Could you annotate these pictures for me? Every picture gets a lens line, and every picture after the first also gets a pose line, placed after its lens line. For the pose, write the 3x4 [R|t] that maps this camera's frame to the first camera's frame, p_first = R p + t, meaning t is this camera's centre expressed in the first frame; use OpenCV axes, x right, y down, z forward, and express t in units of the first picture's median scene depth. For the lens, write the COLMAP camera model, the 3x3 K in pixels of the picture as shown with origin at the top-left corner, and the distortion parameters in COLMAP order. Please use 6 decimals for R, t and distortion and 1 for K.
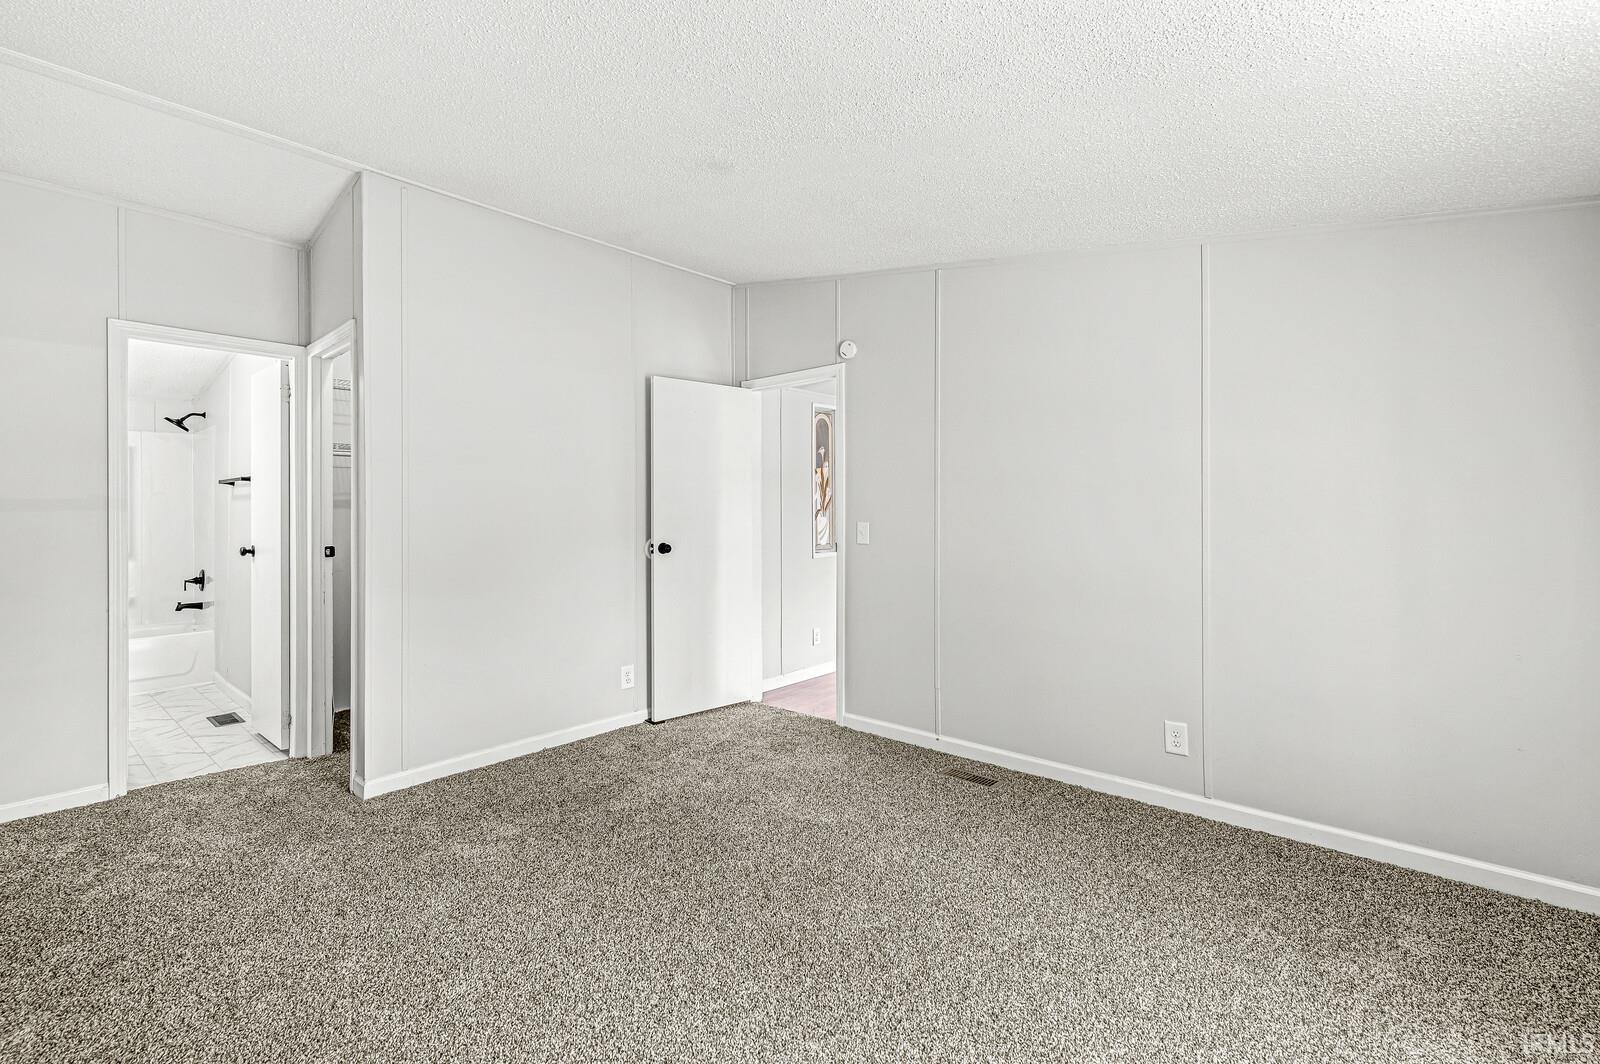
lens RADIAL K [[698.9, 0, 794.0], [0, 698.9, 519.3], [0, 0, 1]] dist [0.004540, 0.000324]
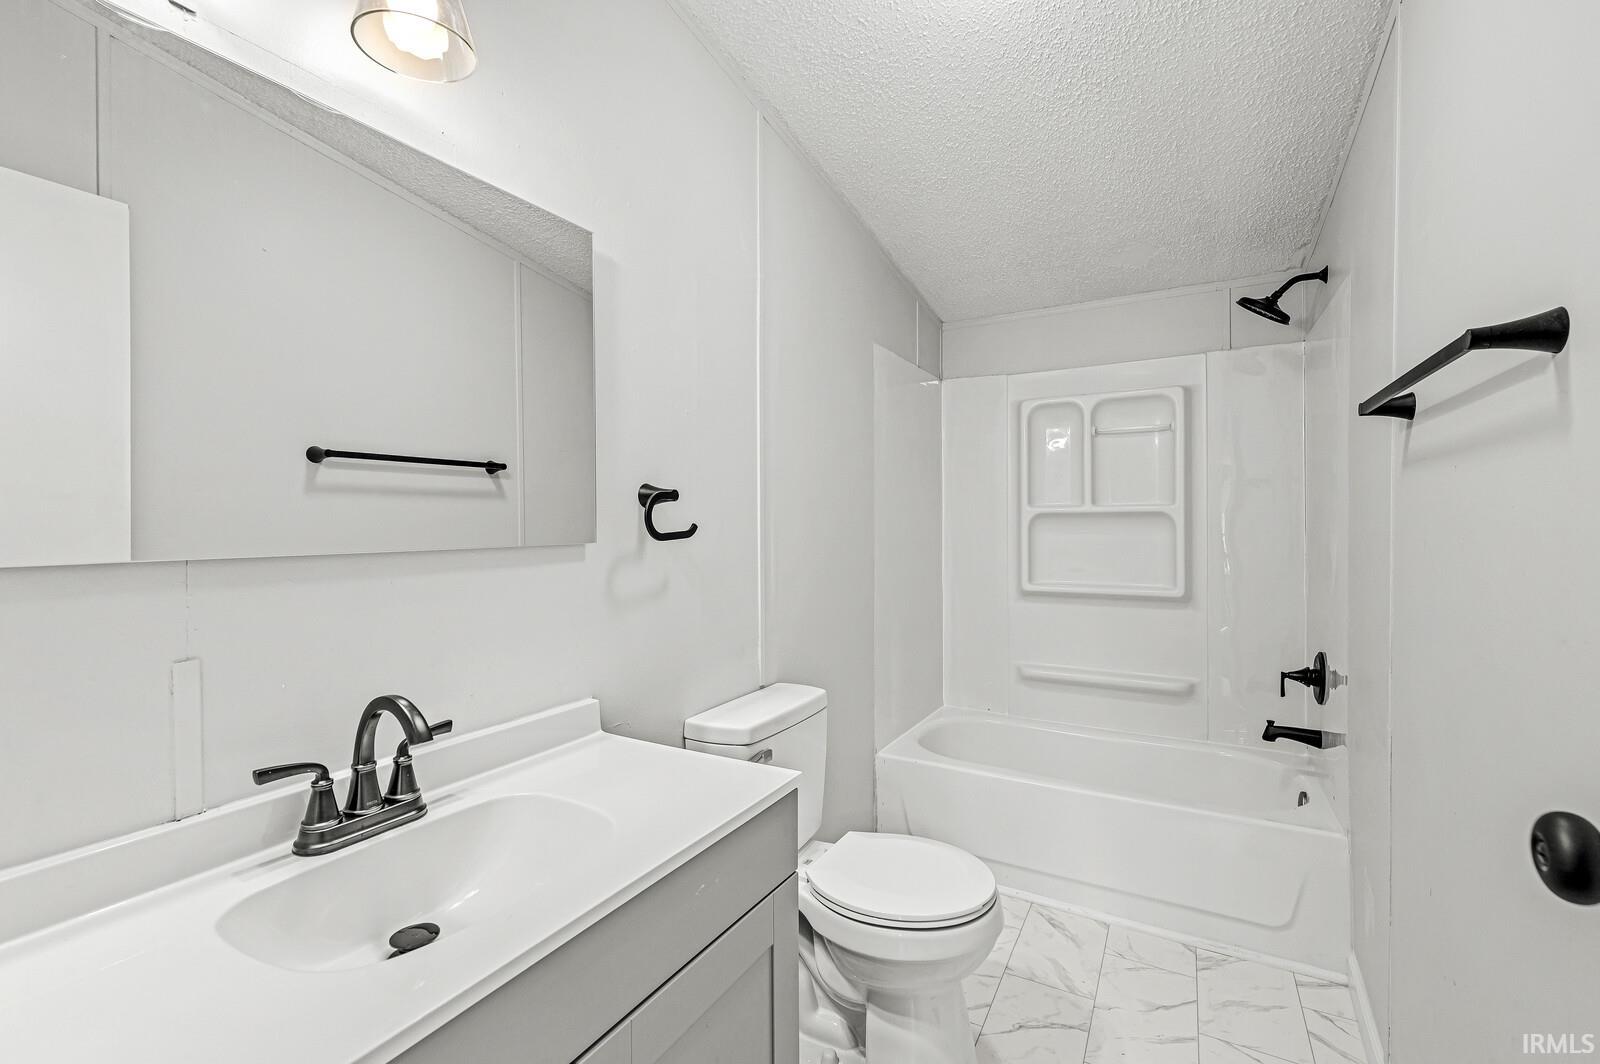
lens RADIAL K [[698.9, 0, 794.0], [0, 698.9, 519.3], [0, 0, 1]] dist [0.004540, 0.000324]
pose [[0.202882, -0.005231, -0.979189, -0.508394], [0.003945, 0.999982, -0.004525, -0.003796], [0.979195, -0.002945, 0.202899, 0.619805]]
